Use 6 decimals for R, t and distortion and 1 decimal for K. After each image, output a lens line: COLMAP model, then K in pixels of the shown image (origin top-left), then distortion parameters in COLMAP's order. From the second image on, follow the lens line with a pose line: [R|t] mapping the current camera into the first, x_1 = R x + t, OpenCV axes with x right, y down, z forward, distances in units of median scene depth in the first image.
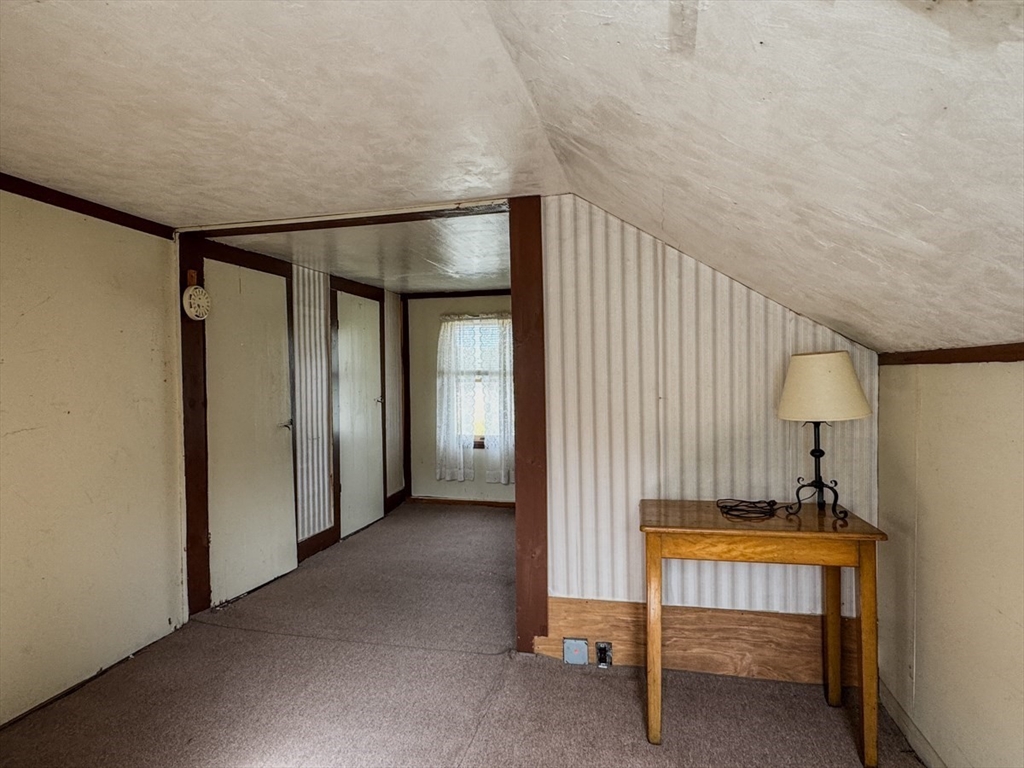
lens RADIAL K [[570.9, 0, 512.0], [0, 570.9, 384.0], [0, 0, 1]] dist [-0.003176, -0.000873]
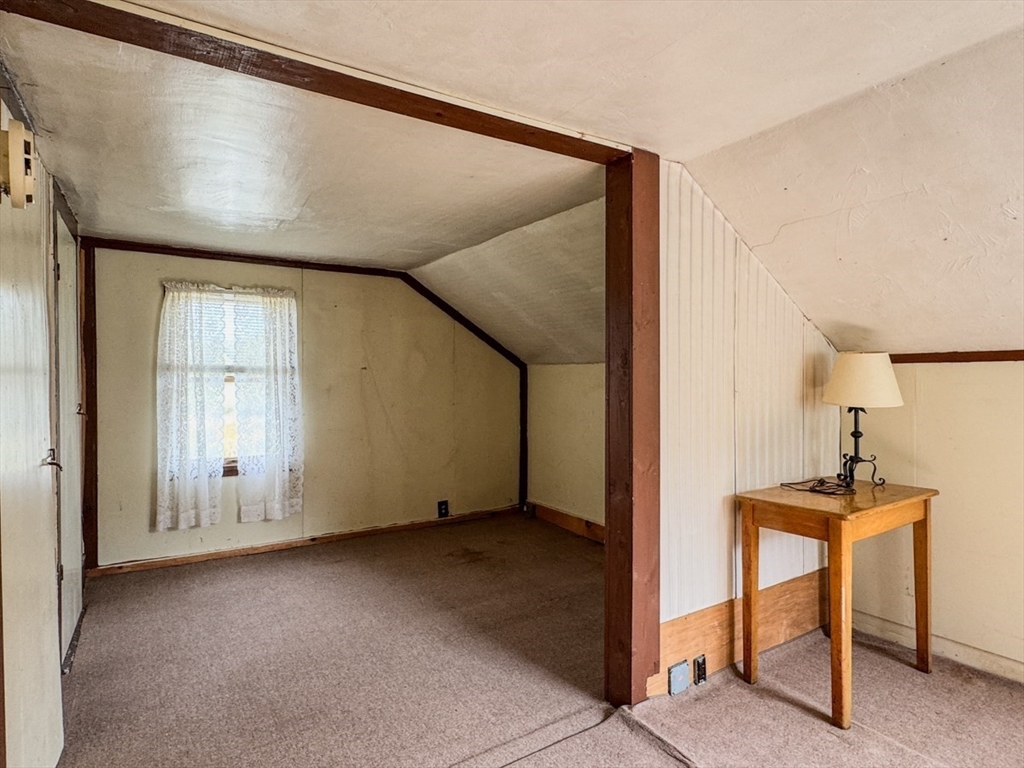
lens RADIAL K [[570.9, 0, 512.0], [0, 570.9, 384.0], [0, 0, 1]] dist [-0.003176, -0.000873]
pose [[0.696473, 0.005391, 0.717562, -0.703839], [0.004835, 0.999914, -0.012204, 0.020669], [-0.717566, 0.011969, 0.696387, 0.559678]]
